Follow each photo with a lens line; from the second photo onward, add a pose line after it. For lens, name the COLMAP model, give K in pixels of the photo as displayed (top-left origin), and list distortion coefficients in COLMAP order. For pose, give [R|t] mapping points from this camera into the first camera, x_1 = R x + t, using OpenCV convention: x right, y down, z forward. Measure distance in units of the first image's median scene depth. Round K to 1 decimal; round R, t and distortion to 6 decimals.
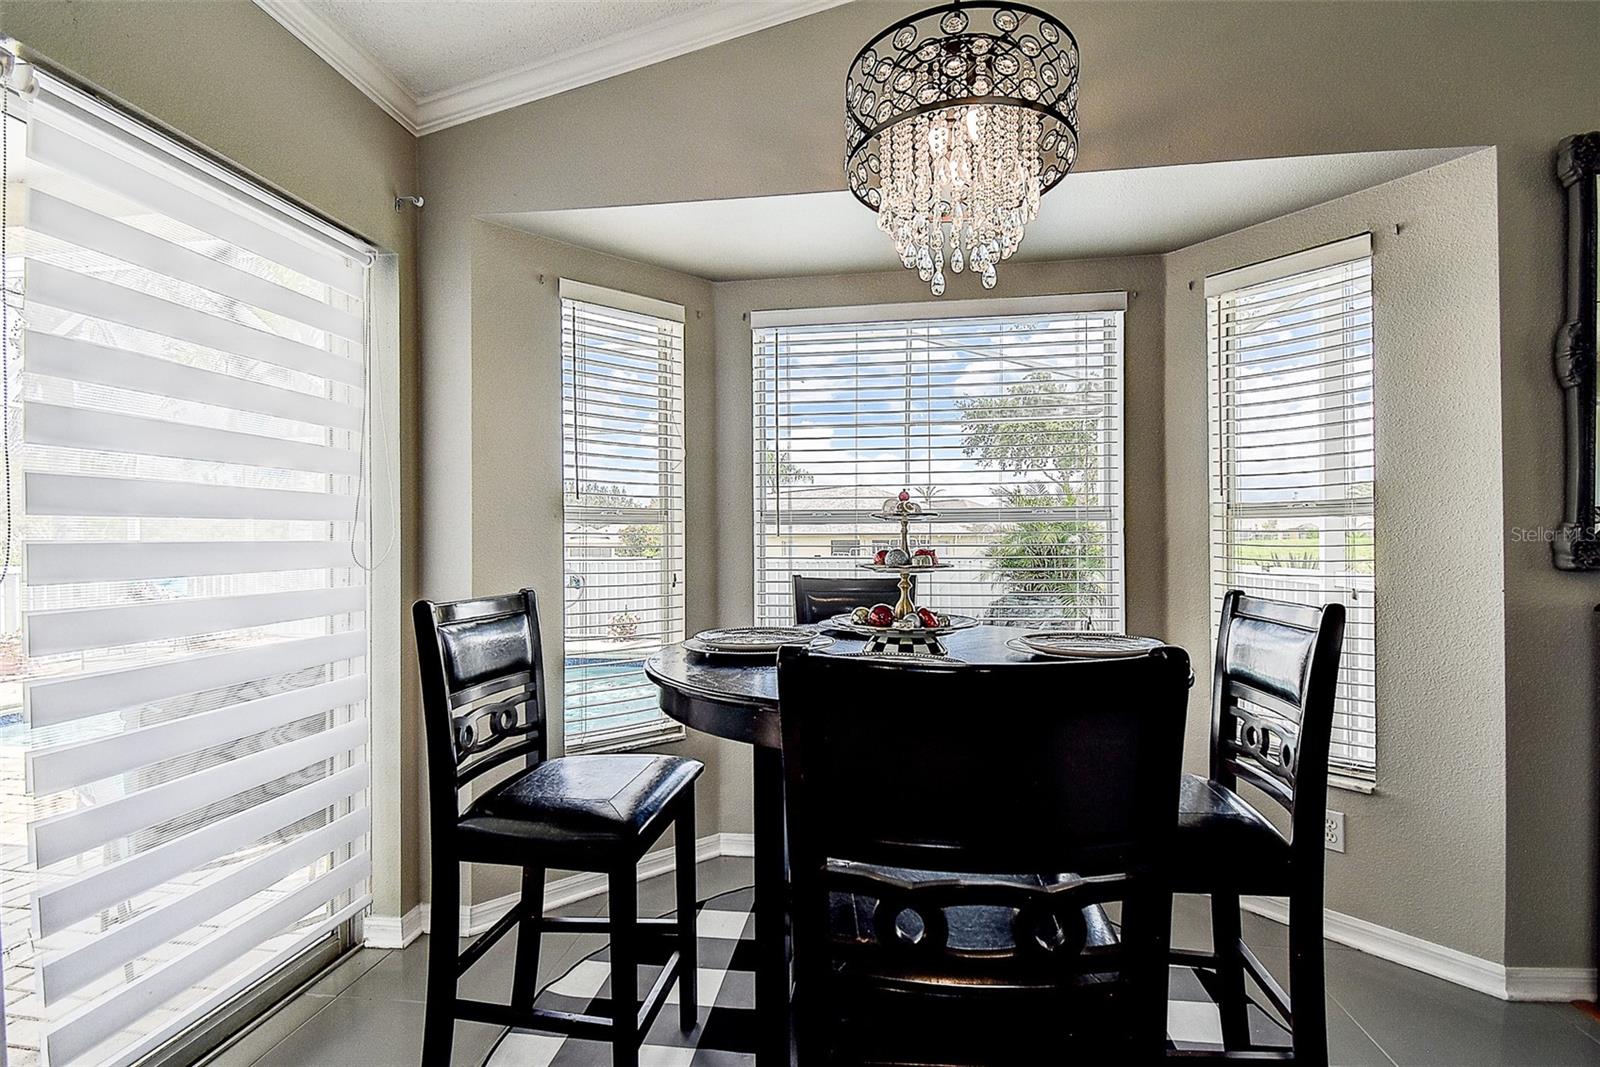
lens RADIAL K [[721.7, 0, 803.3], [0, 721.7, 537.3], [0, 0, 1]] dist [0.003606, -0.007091]
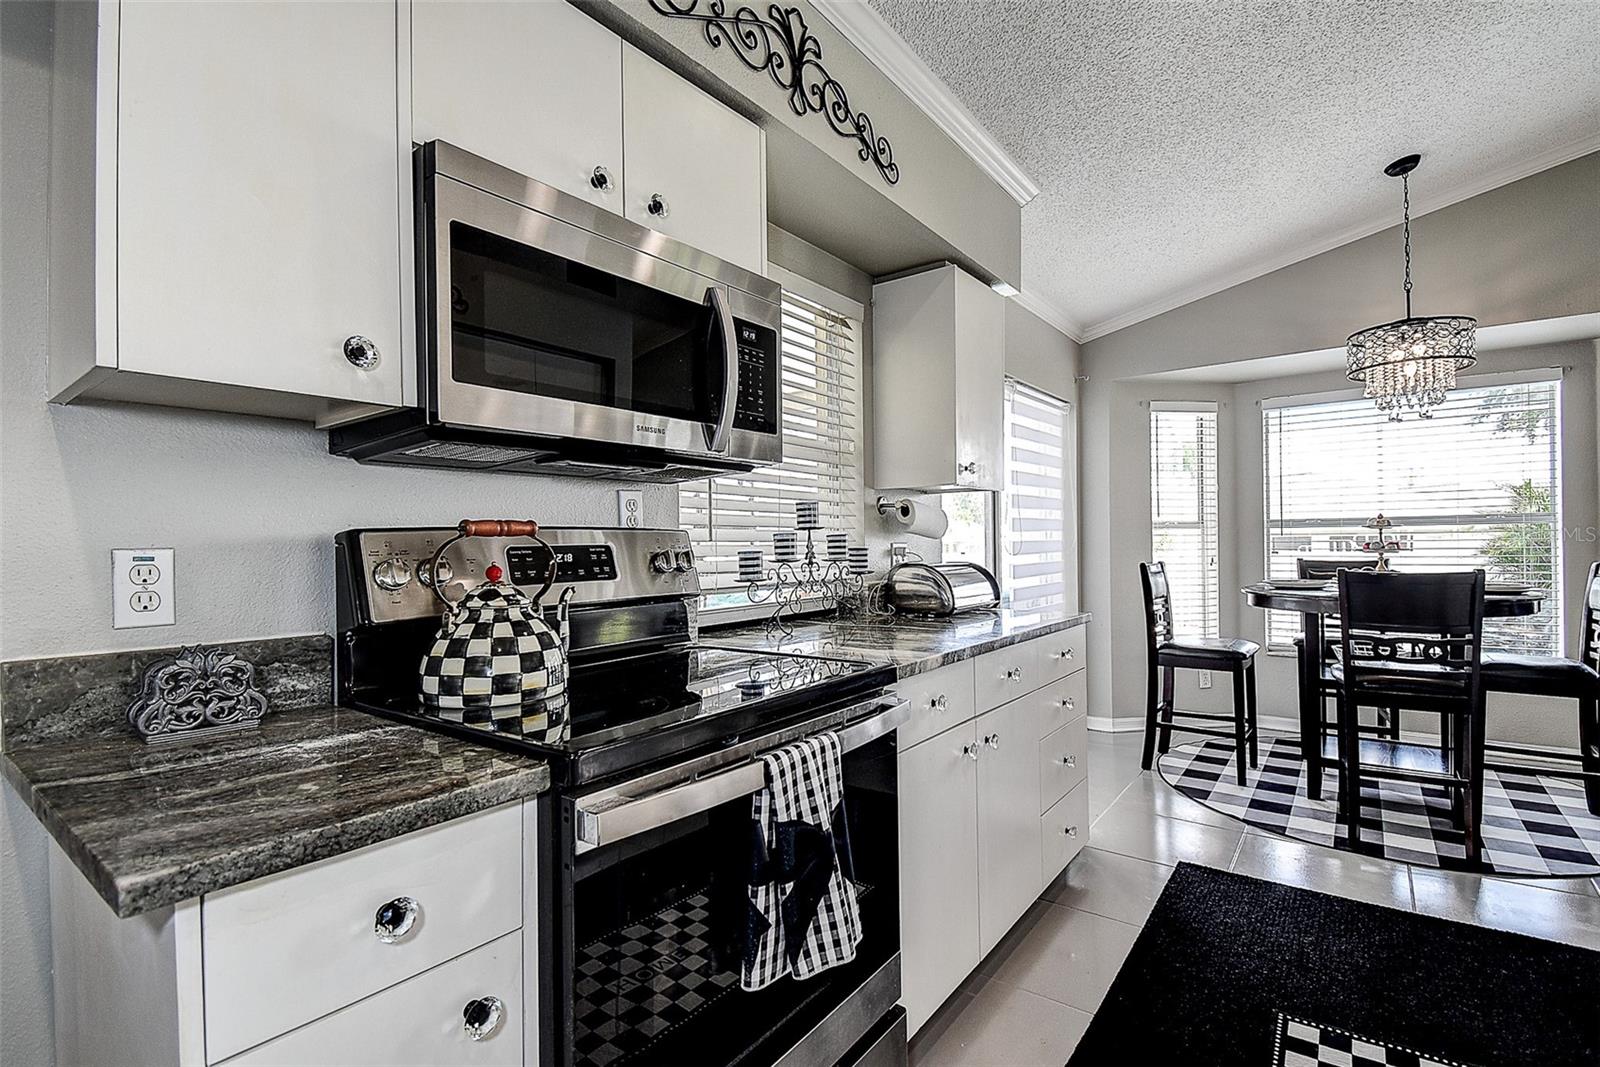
lens RADIAL K [[721.7, 0, 808.8], [0, 721.7, 543.3], [0, 0, 1]] dist [0.003606, -0.007091]
pose [[0.864094, -0.007097, -0.503280, -0.181996], [0.011359, 0.999921, 0.005402, -0.007495], [0.503202, -0.010385, 0.864107, -1.245444]]
